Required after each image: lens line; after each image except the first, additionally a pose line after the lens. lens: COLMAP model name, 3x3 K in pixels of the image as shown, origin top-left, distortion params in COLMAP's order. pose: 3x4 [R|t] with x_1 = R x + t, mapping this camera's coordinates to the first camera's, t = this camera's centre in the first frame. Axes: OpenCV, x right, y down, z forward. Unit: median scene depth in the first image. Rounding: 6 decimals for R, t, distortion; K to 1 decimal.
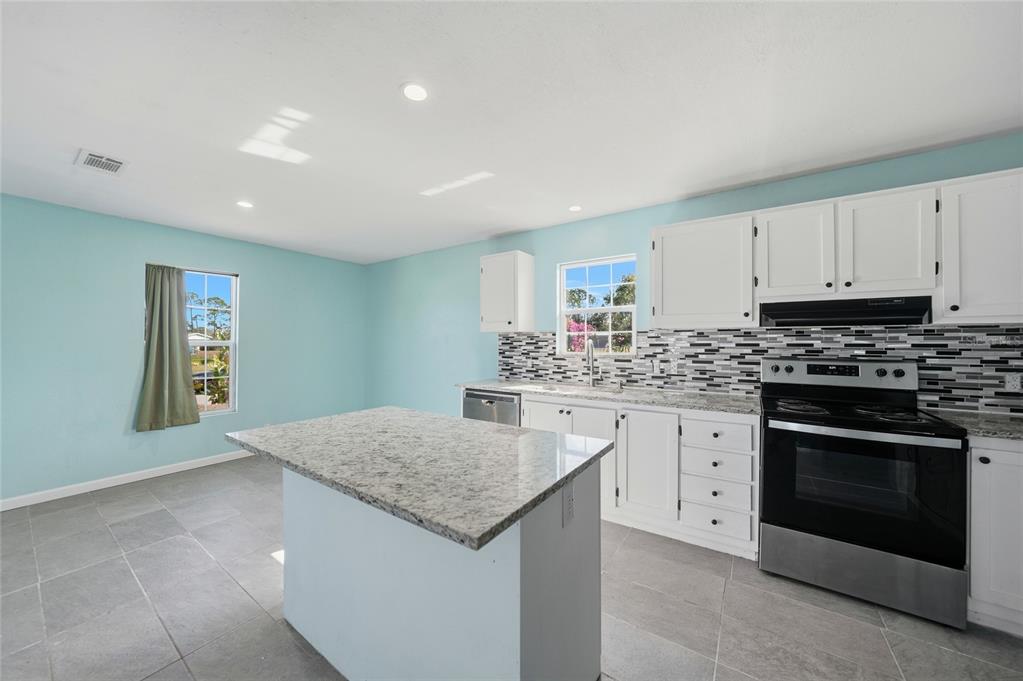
lens RADIAL K [[358.6, 0, 514.3], [0, 358.6, 337.7], [0, 0, 1]] dist [-0.022991, 0.004004]
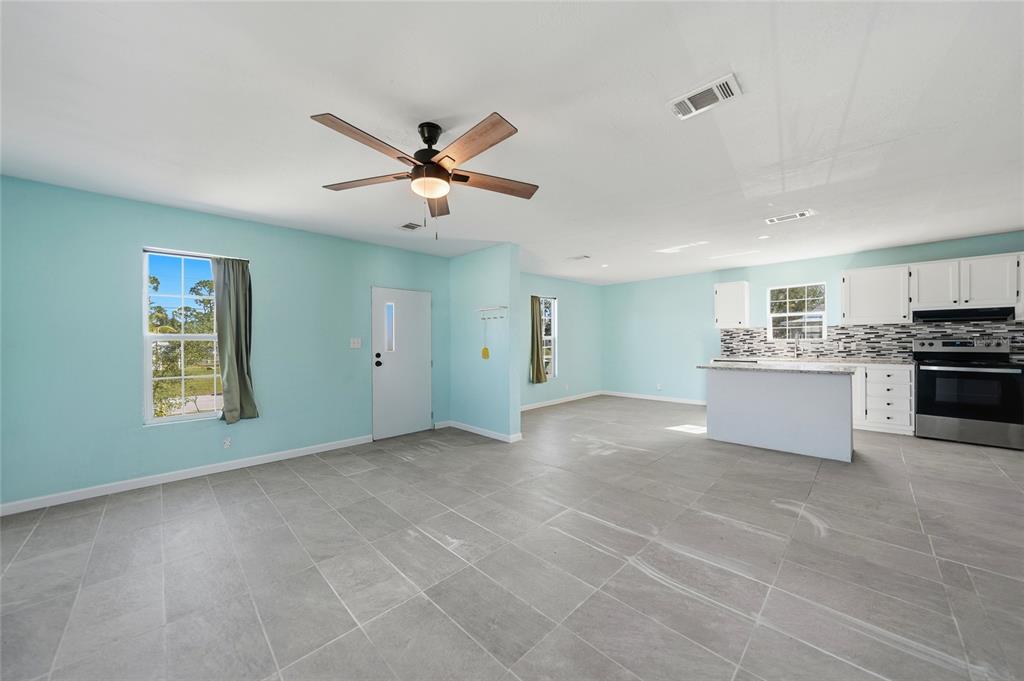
lens RADIAL K [[359.0, 0, 514.0], [0, 359.0, 341.1], [0, 0, 1]] dist [-0.022991, 0.004004]
pose [[0.979124, -0.013559, -0.202812, -1.071495], [0.017183, 0.999722, 0.016116, 0.000700], [0.202537, -0.019265, 0.979085, -1.340327]]
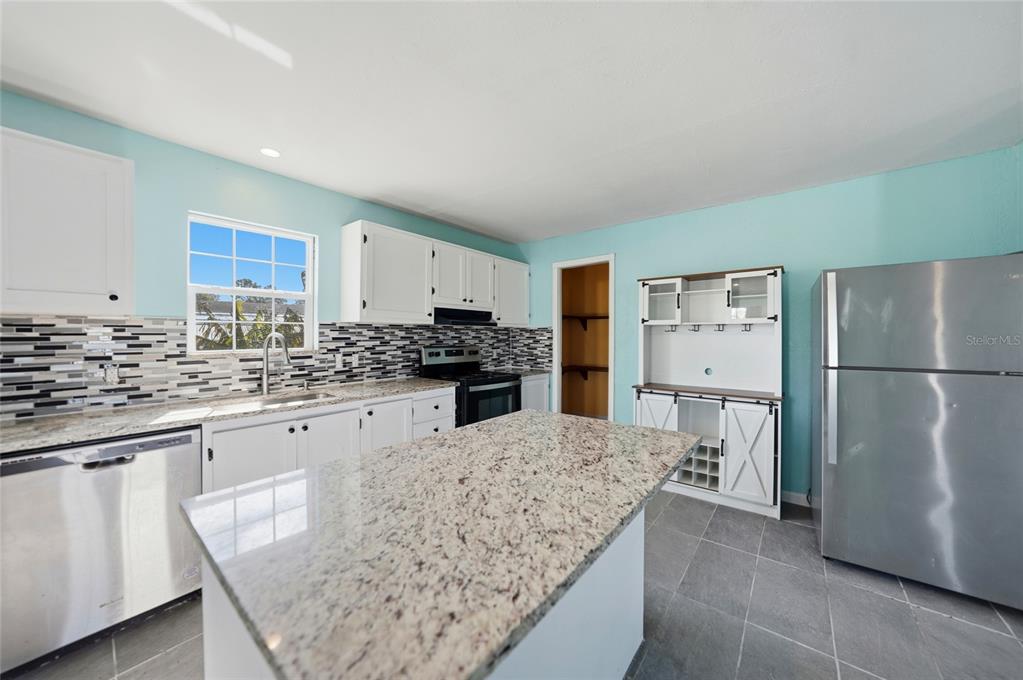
lens RADIAL K [[358.6, 0, 509.9], [0, 358.6, 334.0], [0, 0, 1]] dist [-0.022991, 0.004004]
pose [[0.086757, 0.003736, 0.996223, -0.658036], [-0.010883, 0.999937, -0.002802, 0.007515], [-0.996170, -0.010599, 0.086792, 0.582030]]
